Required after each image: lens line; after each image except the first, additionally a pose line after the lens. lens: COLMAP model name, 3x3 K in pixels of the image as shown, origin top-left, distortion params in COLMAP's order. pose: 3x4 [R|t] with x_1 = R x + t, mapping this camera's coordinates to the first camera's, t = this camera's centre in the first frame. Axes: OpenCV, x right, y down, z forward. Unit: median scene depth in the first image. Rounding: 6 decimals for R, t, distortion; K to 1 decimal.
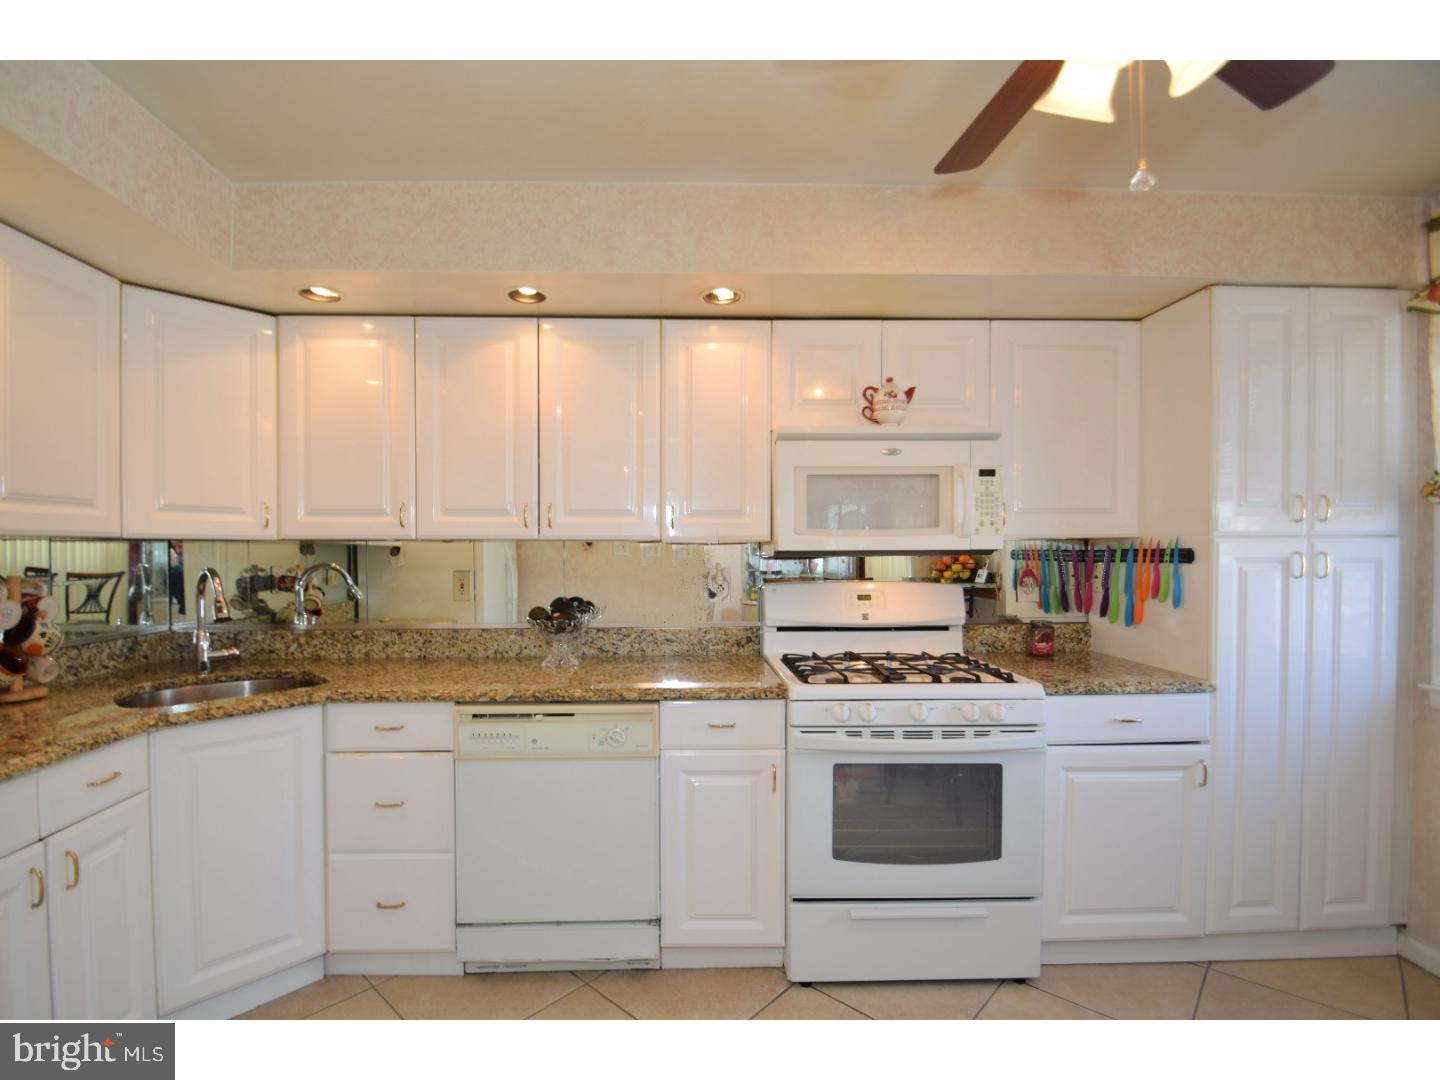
lens RADIAL K [[688.5, 0, 671.6], [0, 688.5, 558.0], [0, 0, 1]] dist [-0.016458, 0.000422]
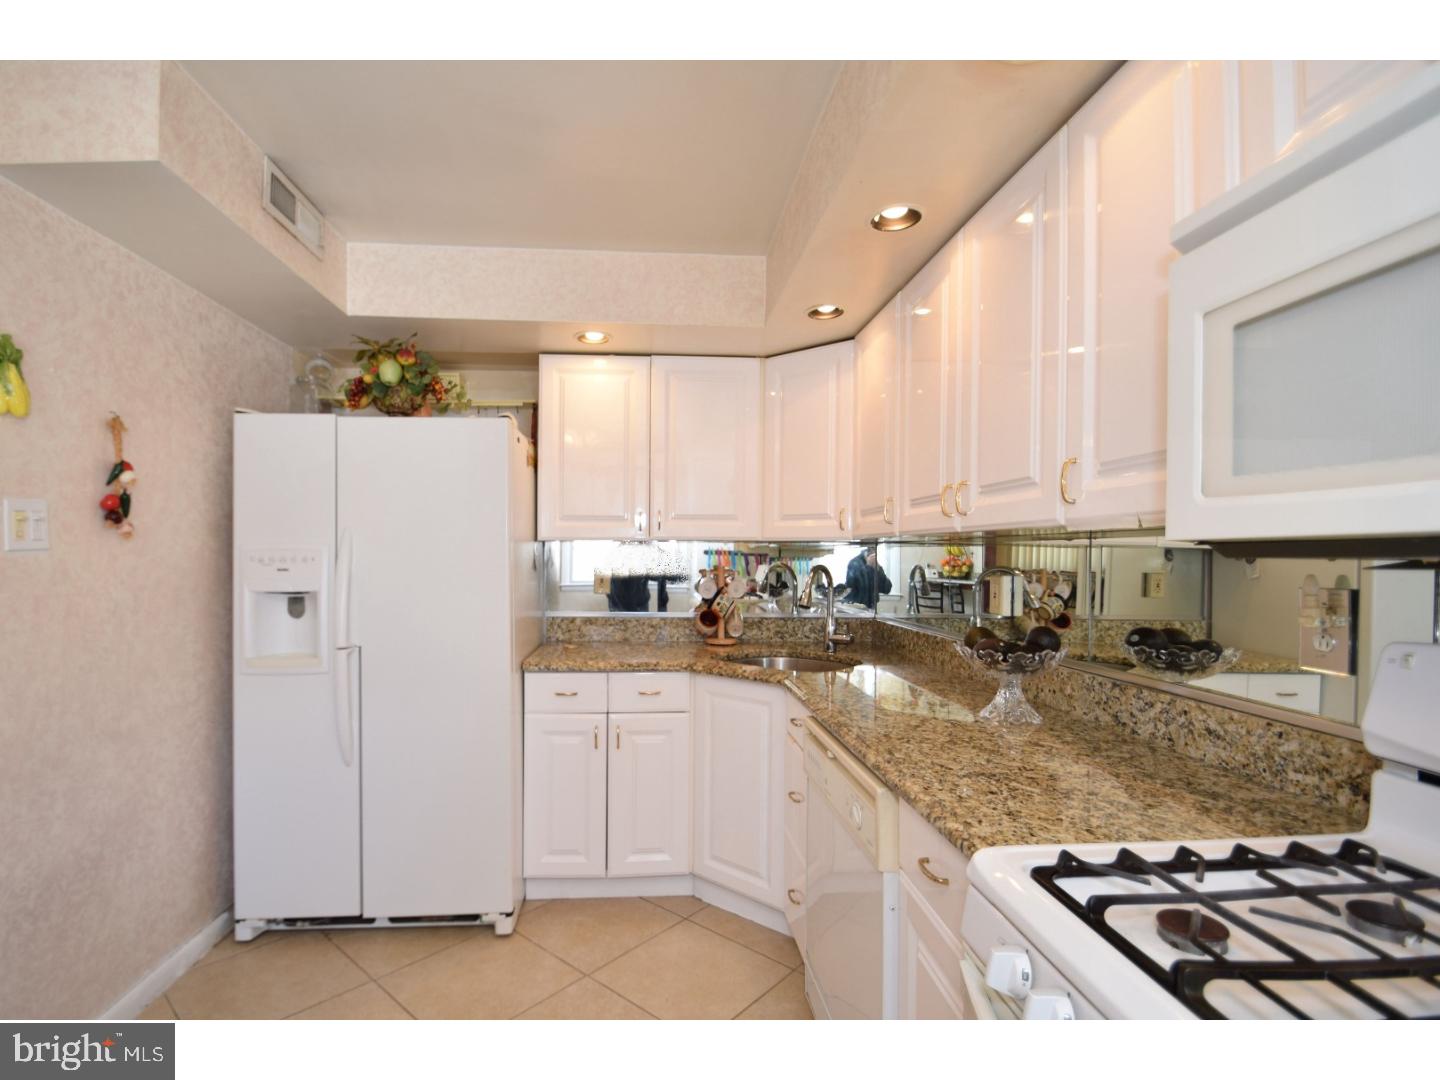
lens RADIAL K [[688.5, 0, 671.6], [0, 688.5, 558.0], [0, 0, 1]] dist [-0.016458, 0.000422]
pose [[0.026814, 0.003968, -0.999633, 0.497778], [-0.021022, 0.999773, 0.003405, 0.003639], [0.999419, 0.020923, 0.026891, 0.651465]]
